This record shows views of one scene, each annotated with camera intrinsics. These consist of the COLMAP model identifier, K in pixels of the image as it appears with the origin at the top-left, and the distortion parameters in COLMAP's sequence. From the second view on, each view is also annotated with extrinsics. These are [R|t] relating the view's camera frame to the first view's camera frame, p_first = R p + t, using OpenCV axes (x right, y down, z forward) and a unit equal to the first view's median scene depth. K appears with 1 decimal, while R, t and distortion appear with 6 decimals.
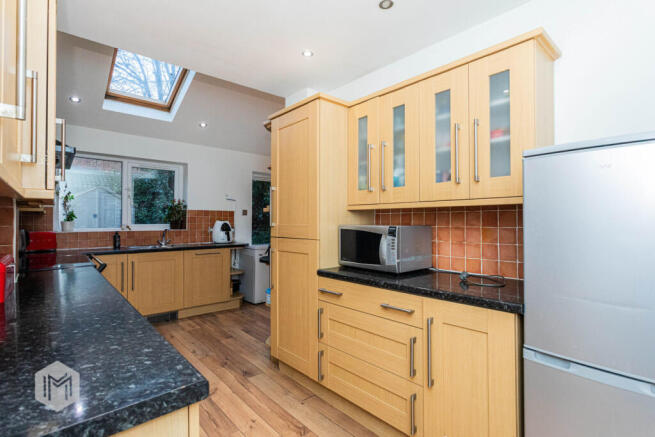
lens RADIAL K [[314.9, 0, 326.5], [0, 314.9, 218.8], [0, 0, 1]] dist [-0.003483, 0.001744]
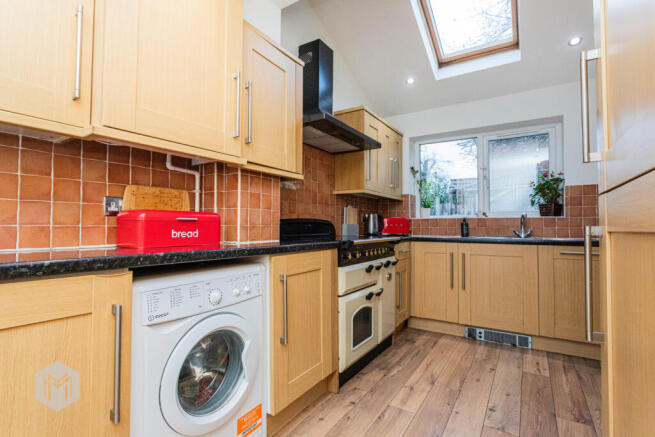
lens RADIAL K [[314.9, 0, 330.2], [0, 314.9, 217.2], [0, 0, 1]] dist [-0.003483, 0.001744]
pose [[0.276248, -0.024591, -0.960772, 0.055947], [0.007797, 0.999697, -0.023346, 0.056021], [0.961055, -0.001042, 0.276356, 0.421240]]
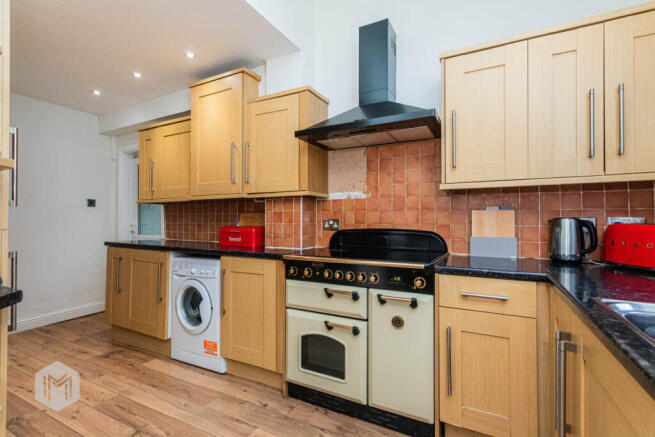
lens RADIAL K [[311.9, 0, 329.6], [0, 311.9, 219.0], [0, 0, 1]] dist [-0.001484, 0.000450]
pose [[-0.936328, -0.000259, -0.351126, -0.329792], [0.004888, 0.999893, -0.013774, 0.030393], [0.351092, -0.014613, -0.936227, 1.120206]]
